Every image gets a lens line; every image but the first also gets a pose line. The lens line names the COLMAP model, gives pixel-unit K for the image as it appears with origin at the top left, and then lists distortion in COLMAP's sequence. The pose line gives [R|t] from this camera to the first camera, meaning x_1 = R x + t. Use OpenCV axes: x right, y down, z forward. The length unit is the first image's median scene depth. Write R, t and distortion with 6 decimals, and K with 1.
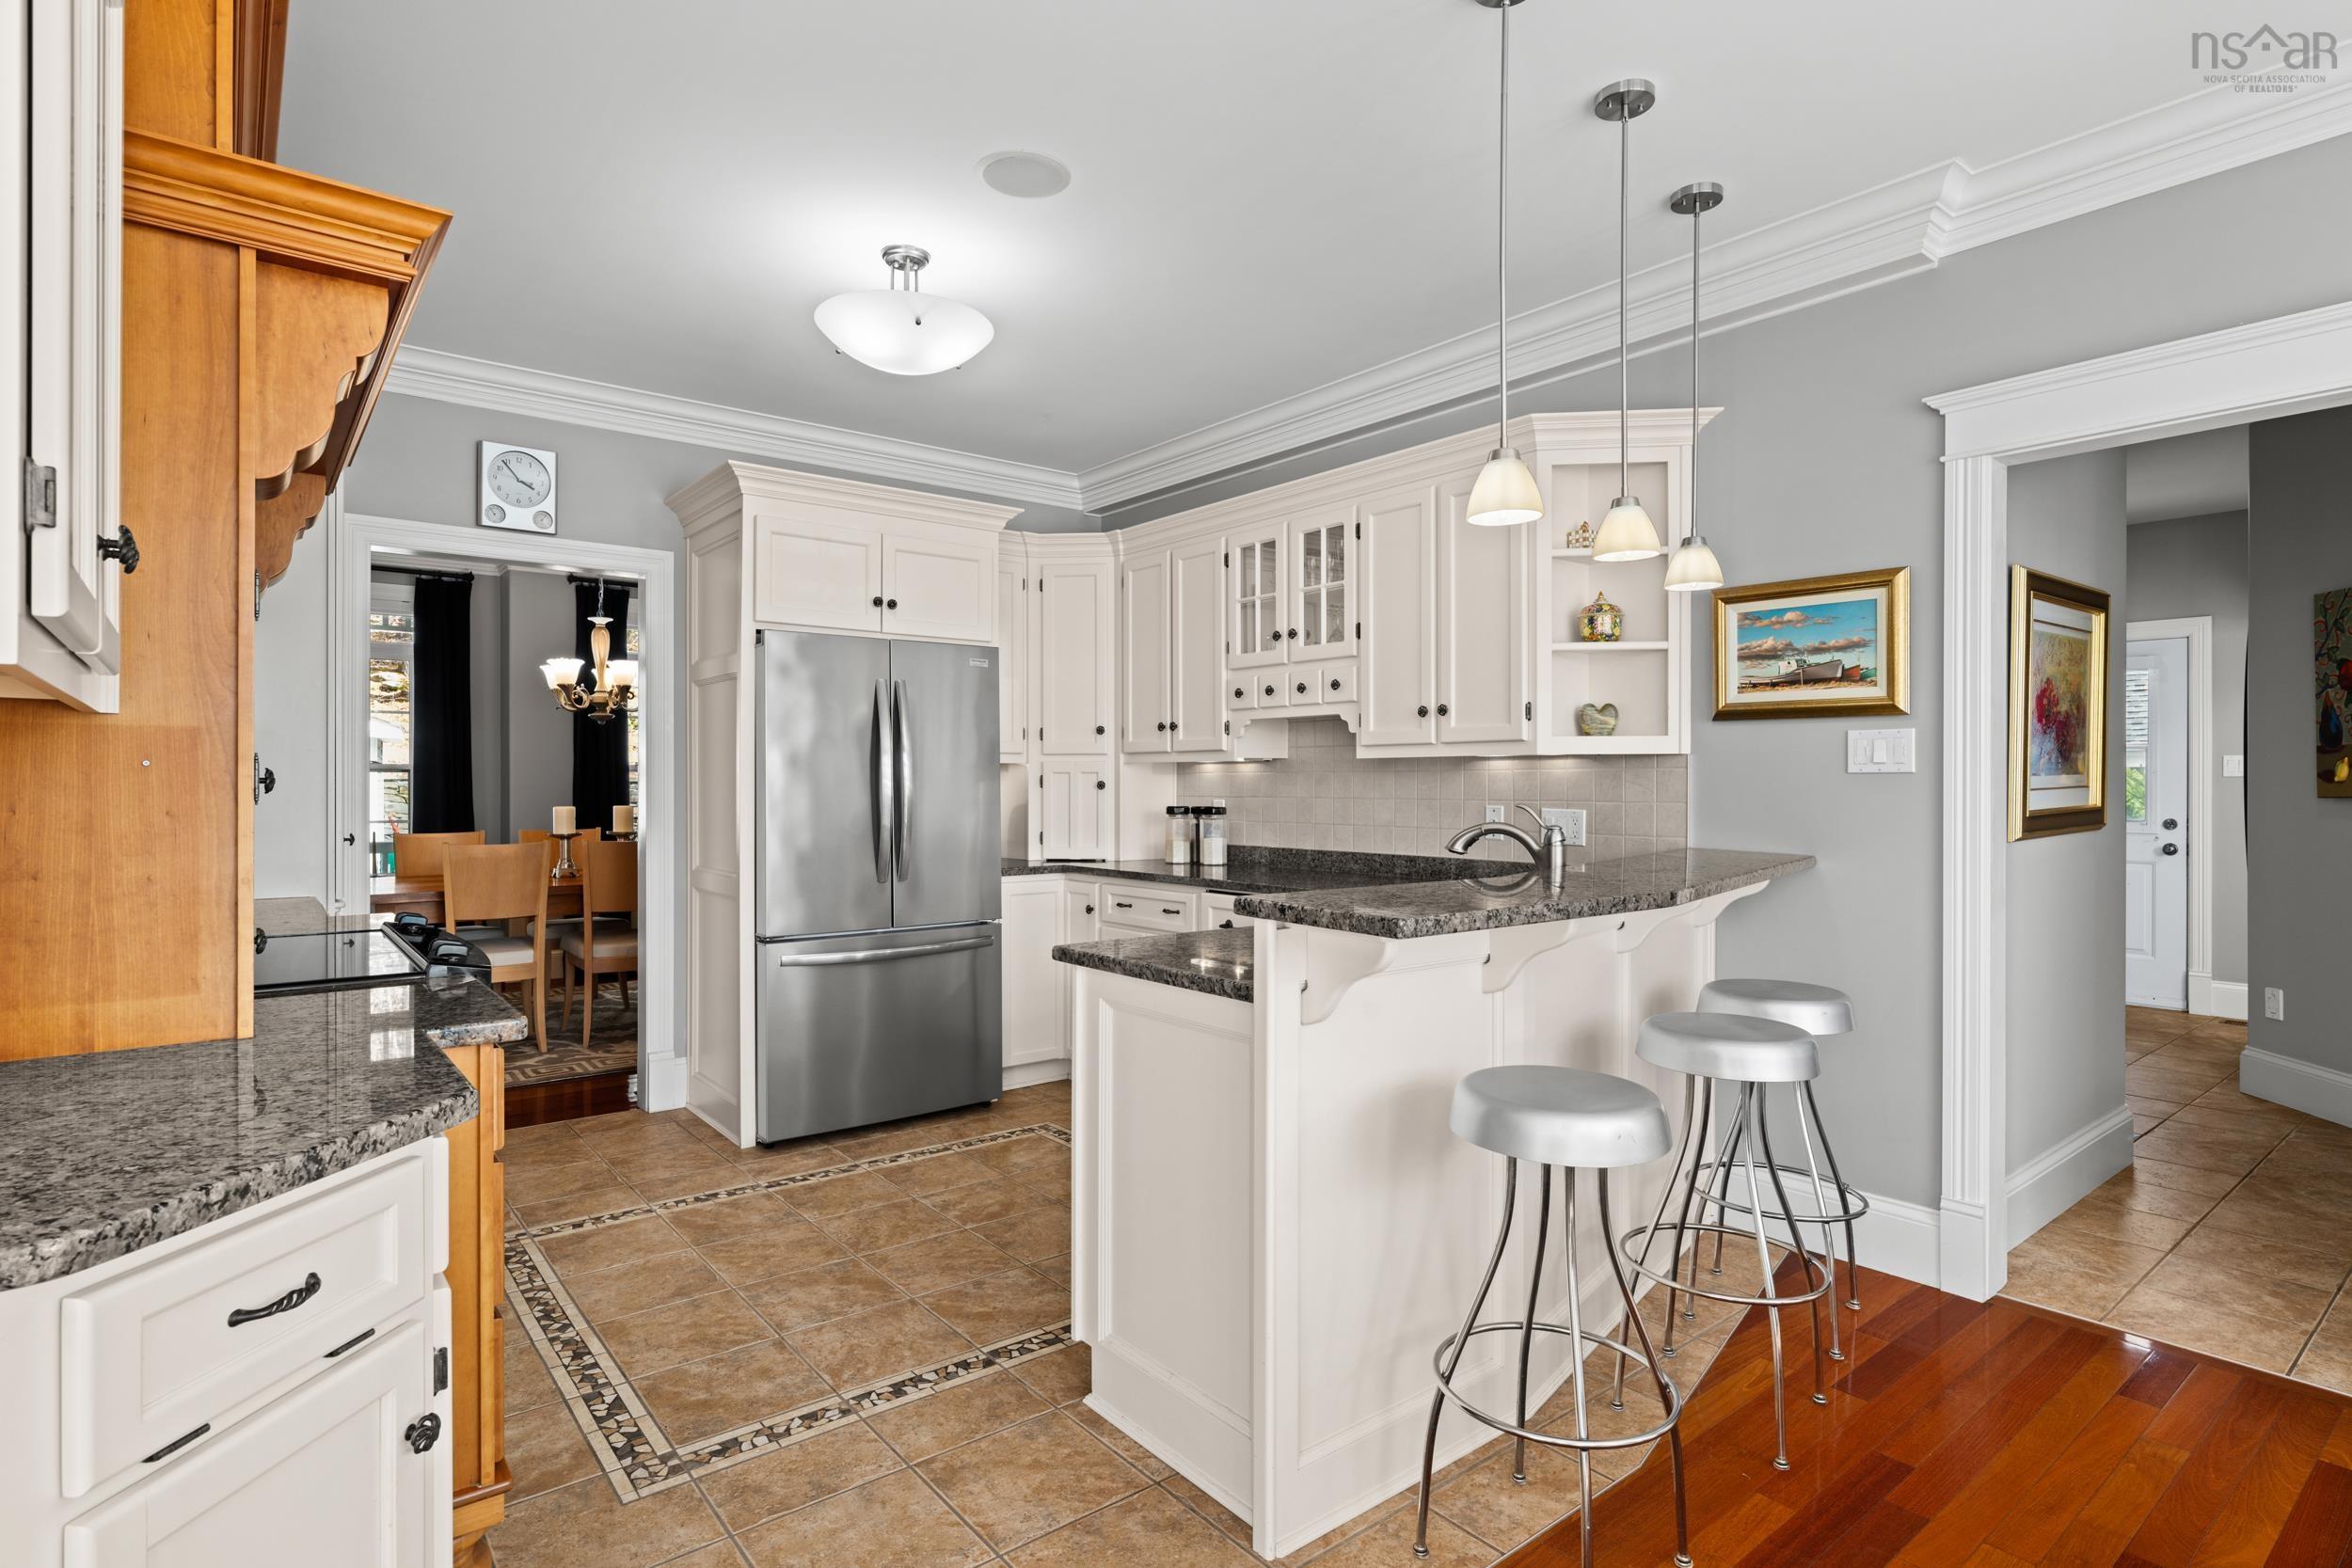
lens RADIAL K [[1177.7, 0, 1169.1], [0, 1177.7, 779.3], [0, 0, 1]] dist [-0.001224, 0.000160]
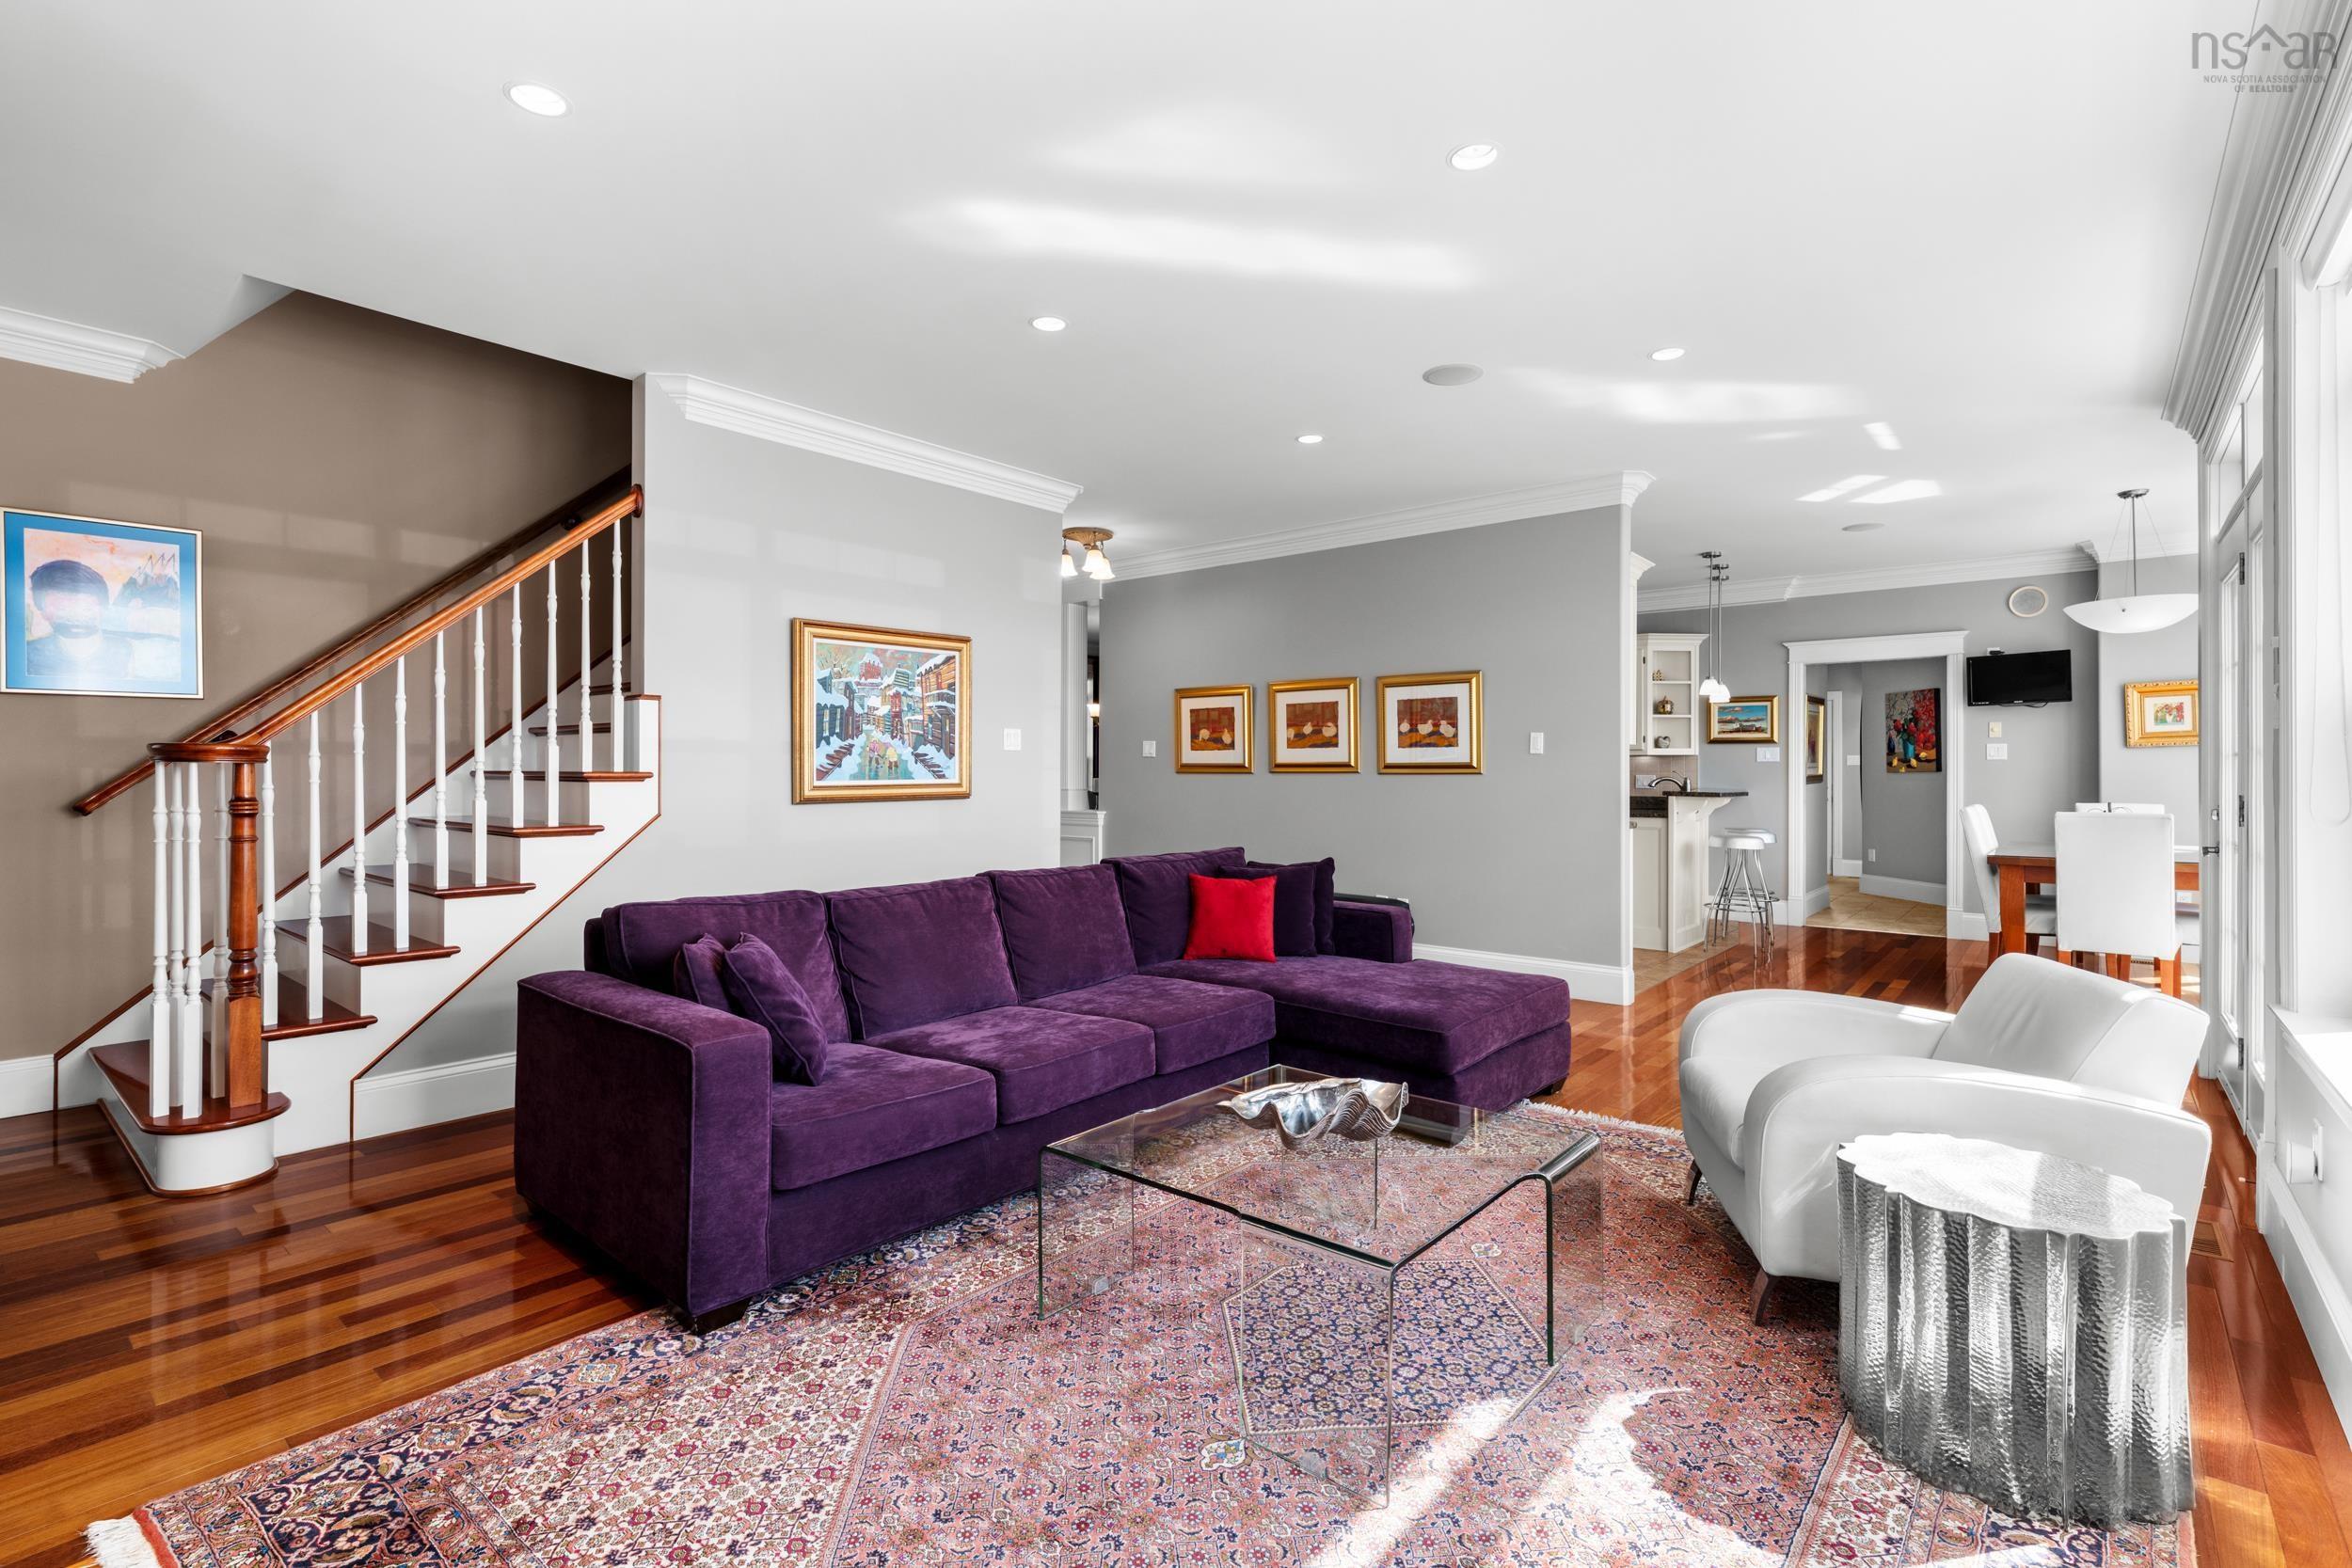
lens RADIAL K [[1067.3, 0, 1175.7], [0, 1067.3, 772.8], [0, 0, 1]] dist [-0.000824, 0.000033]
pose [[0.981139, -0.000354, 0.193303, -1.330537], [0.000375, 1.000000, -0.000072, 0.021158], [-0.193303, 0.000144, 0.981139, -1.314228]]
